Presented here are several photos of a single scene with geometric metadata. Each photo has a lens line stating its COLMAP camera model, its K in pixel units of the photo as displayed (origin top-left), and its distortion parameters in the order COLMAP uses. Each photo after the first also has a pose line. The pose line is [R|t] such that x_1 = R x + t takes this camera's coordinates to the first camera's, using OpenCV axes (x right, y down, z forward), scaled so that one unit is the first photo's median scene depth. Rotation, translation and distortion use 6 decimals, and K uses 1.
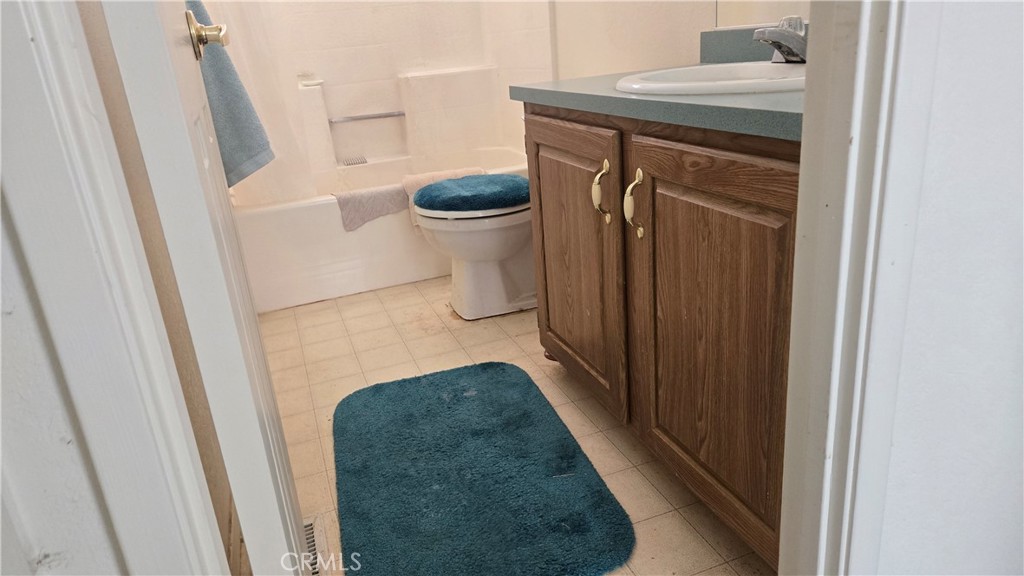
lens RADIAL K [[689.5, 0, 504.8], [0, 689.5, 287.9], [0, 0, 1]] dist [0.057595, -0.051159]
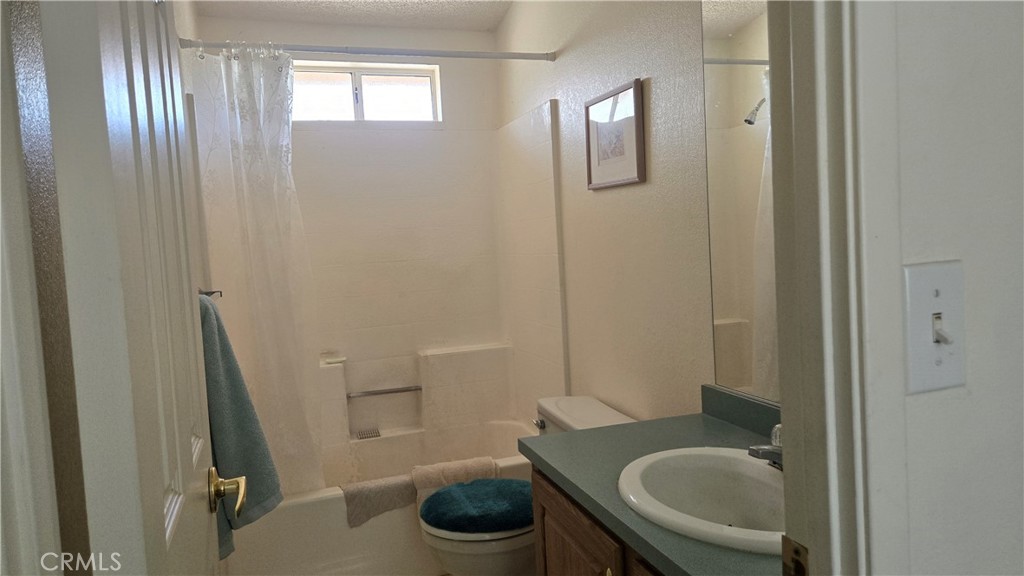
lens RADIAL K [[689.5, 0, 514.5], [0, 689.5, 282.0], [0, 0, 1]] dist [0.057595, -0.051159]
pose [[0.999285, 0.034072, -0.016401, 0.006438], [-0.037336, 0.957735, -0.285220, -0.139398], [0.005990, 0.285628, 0.958322, -0.036044]]
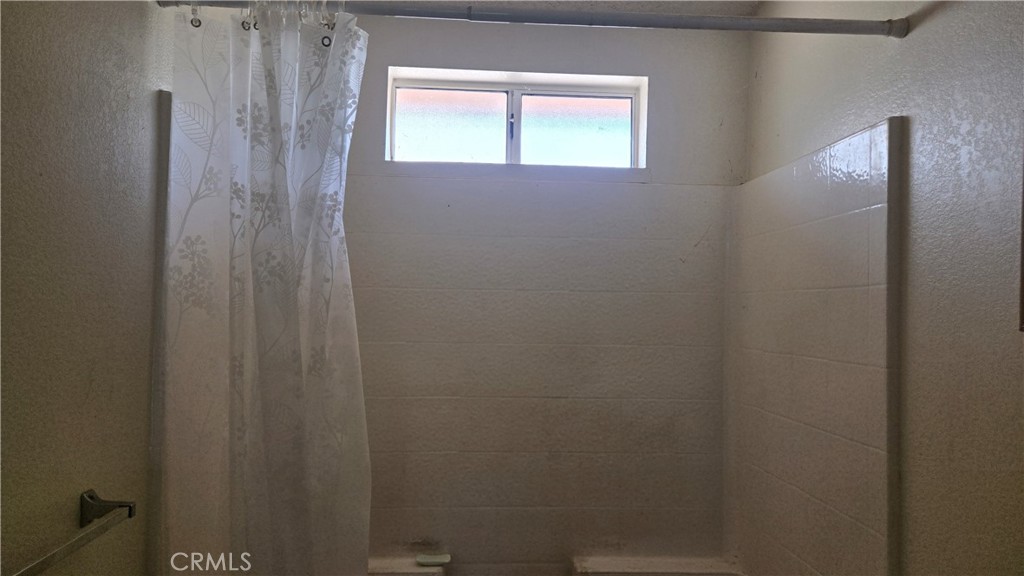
lens RADIAL K [[689.5, 0, 510.1], [0, 689.5, 288.0], [0, 0, 1]] dist [0.057595, -0.051159]
pose [[0.951573, 0.100808, -0.290425, -0.064806], [-0.198560, 0.922760, -0.330285, -0.377642], [0.234697, 0.371957, 0.898090, 0.427551]]
